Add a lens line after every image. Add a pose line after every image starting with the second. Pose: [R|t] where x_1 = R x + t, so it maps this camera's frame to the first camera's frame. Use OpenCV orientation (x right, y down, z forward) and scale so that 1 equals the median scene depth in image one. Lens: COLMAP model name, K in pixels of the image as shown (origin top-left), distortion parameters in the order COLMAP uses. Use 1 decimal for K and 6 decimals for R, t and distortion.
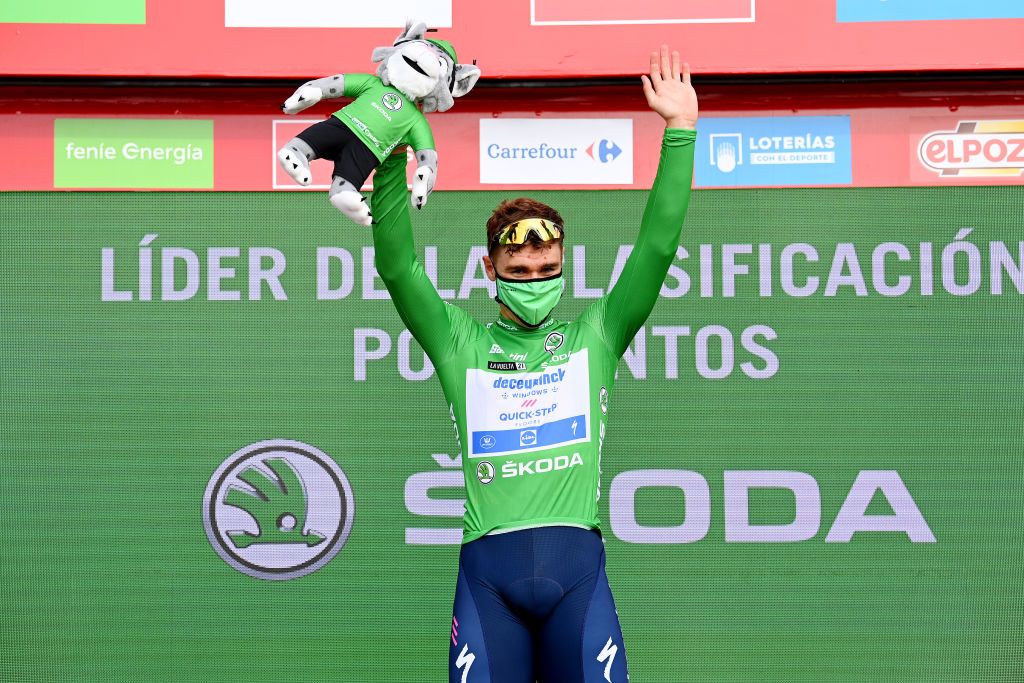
lens RADIAL K [[3547.3, 0, 512.2], [0, 3547.3, 341.0], [0, 0, 1]] dist [-0.122397, 0.000000]
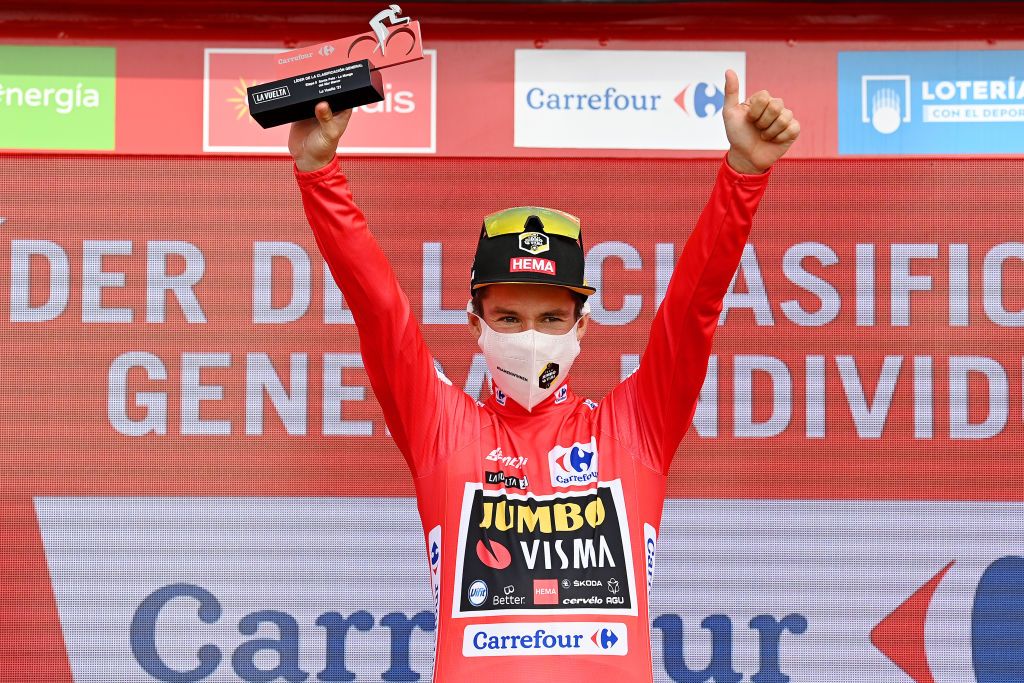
lens RADIAL K [[3595.0, 0, 511.9], [0, 3595.0, 341.6], [0, 0, 1]] dist [-0.083837, 0.000000]
pose [[0.999857, 0.011357, -0.012562, -0.000662], [-0.011323, 0.999932, 0.002785, -0.009864], [0.012593, -0.002642, 0.999917, 0.328114]]
